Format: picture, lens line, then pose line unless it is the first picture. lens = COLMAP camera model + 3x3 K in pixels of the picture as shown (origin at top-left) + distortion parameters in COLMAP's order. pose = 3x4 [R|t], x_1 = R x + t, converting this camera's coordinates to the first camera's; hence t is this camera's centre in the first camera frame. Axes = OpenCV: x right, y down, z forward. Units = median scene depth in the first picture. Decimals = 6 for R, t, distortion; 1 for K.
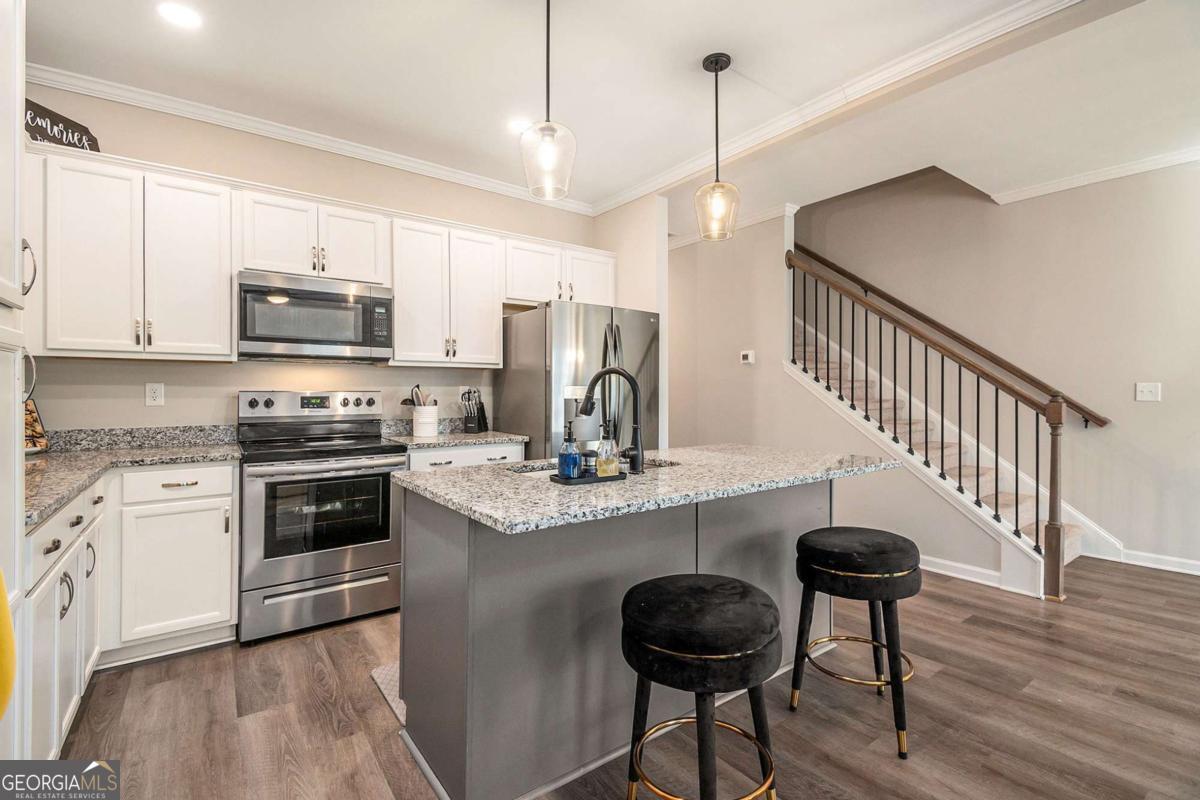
lens RADIAL K [[539.6, 0, 612.9], [0, 539.6, 396.1], [0, 0, 1]] dist [0.023573, -0.028435]
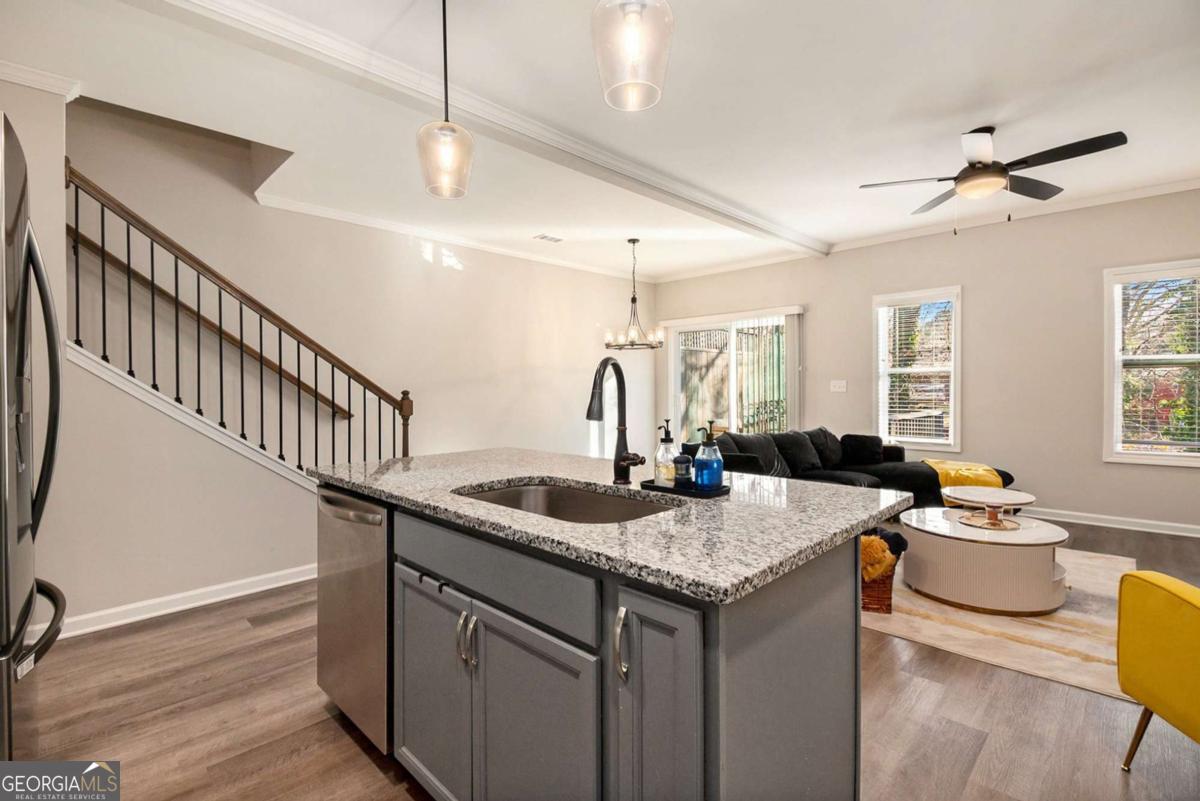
lens RADIAL K [[545.9, 0, 599.3], [0, 545.9, 394.2], [0, 0, 1]] dist [0.026937, -0.030954]
pose [[-0.132054, -0.009126, 0.991200, -0.639210], [0.018828, 0.999754, 0.011713, -0.007241], [-0.991064, 0.020209, -0.131850, 0.888186]]
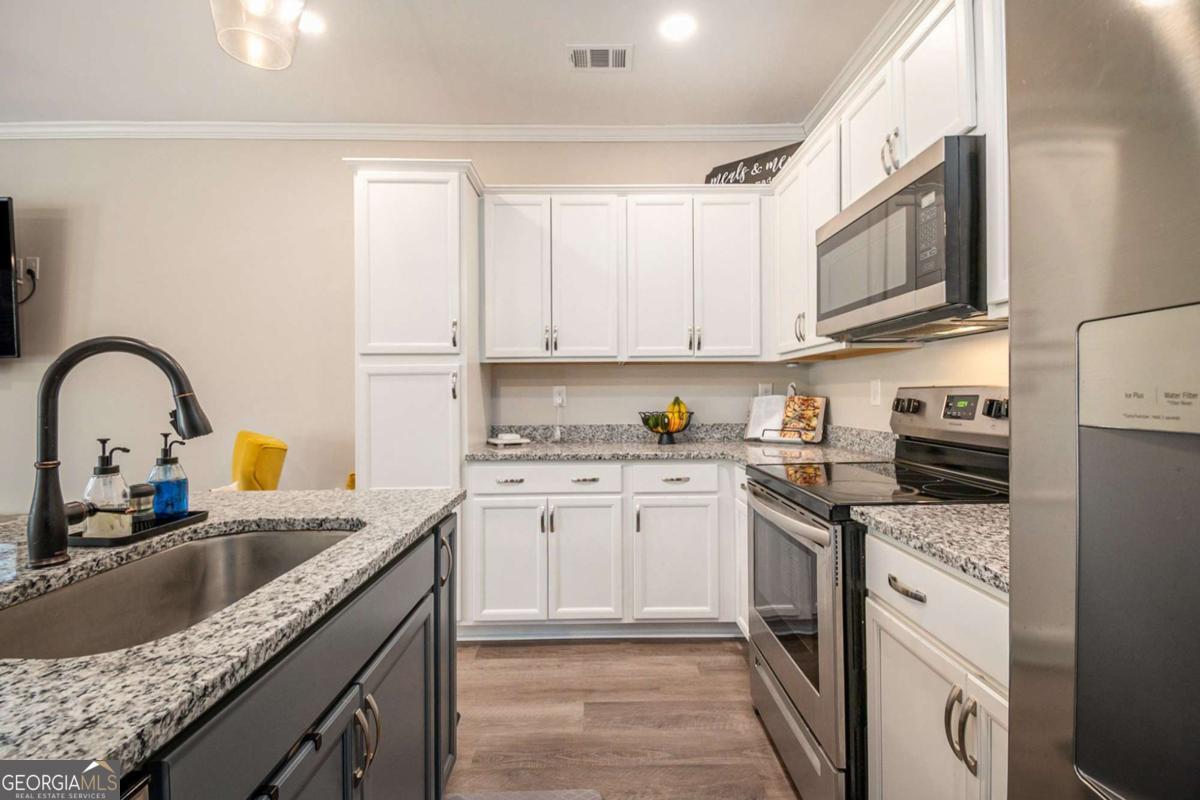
lens RADIAL K [[539.6, 0, 612.9], [0, 539.6, 396.1], [0, 0, 1]] dist [0.023573, -0.028435]
pose [[-0.589324, 0.003147, -0.807891, 0.096586], [0.002780, 0.999994, 0.001867, -0.002332], [0.807892, -0.001146, -0.589329, 1.298819]]
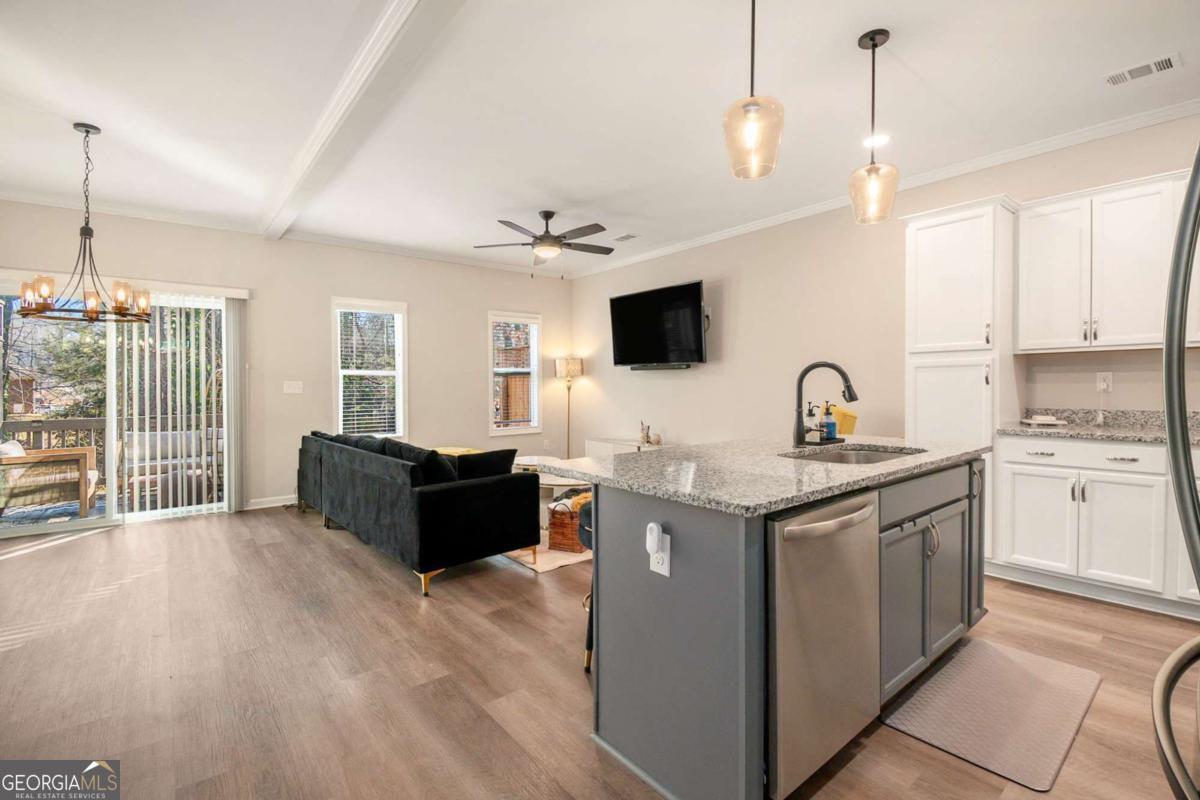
lens RADIAL K [[545.9, 0, 599.3], [0, 545.9, 393.7], [0, 0, 1]] dist [0.026937, -0.030954]
pose [[-0.999503, 0.007236, -0.030675, 0.428449], [0.006541, 0.999721, 0.022696, -0.010308], [0.030831, 0.022484, -0.999272, 1.756585]]
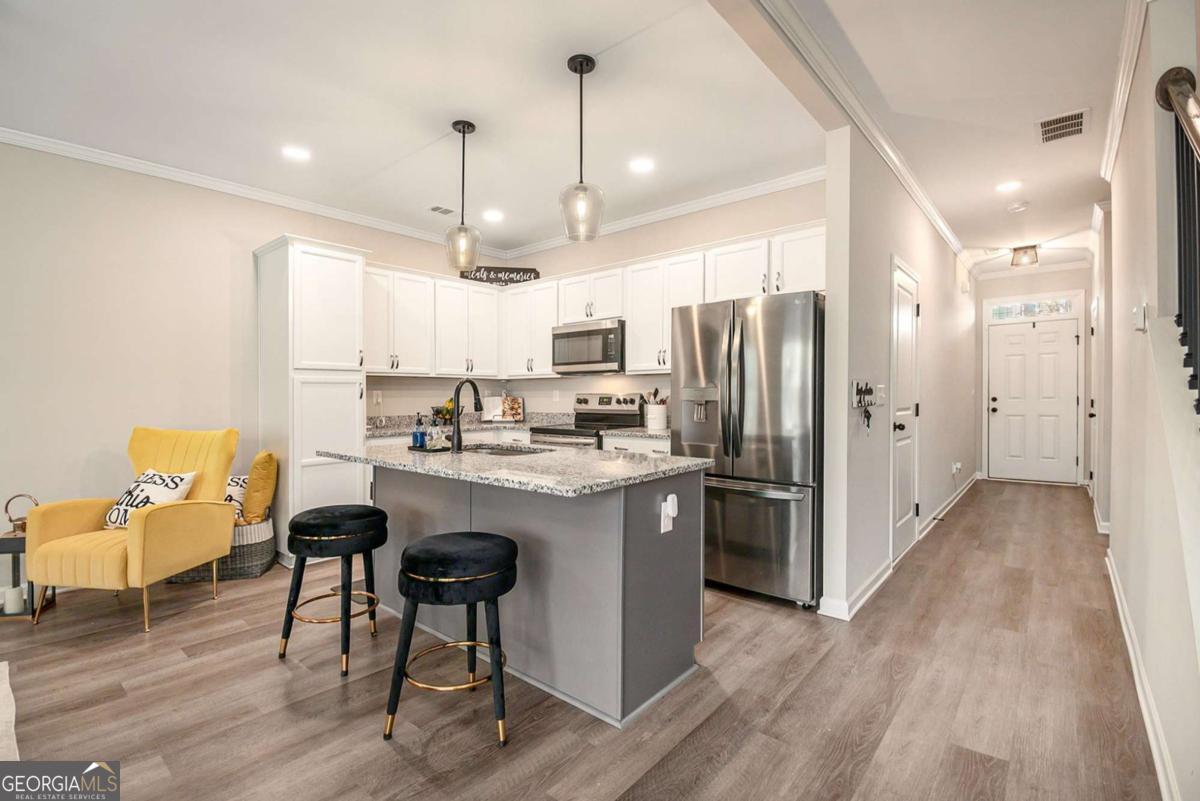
lens RADIAL K [[533.7, 0, 607.7], [0, 533.7, 401.6], [0, 0, 1]] dist [-0.000935, -0.014501]
pose [[0.222859, 0.009113, -0.974808, 1.154889], [0.000780, 0.999954, 0.009526, -0.002084], [0.974850, -0.002883, 0.222842, 0.837526]]
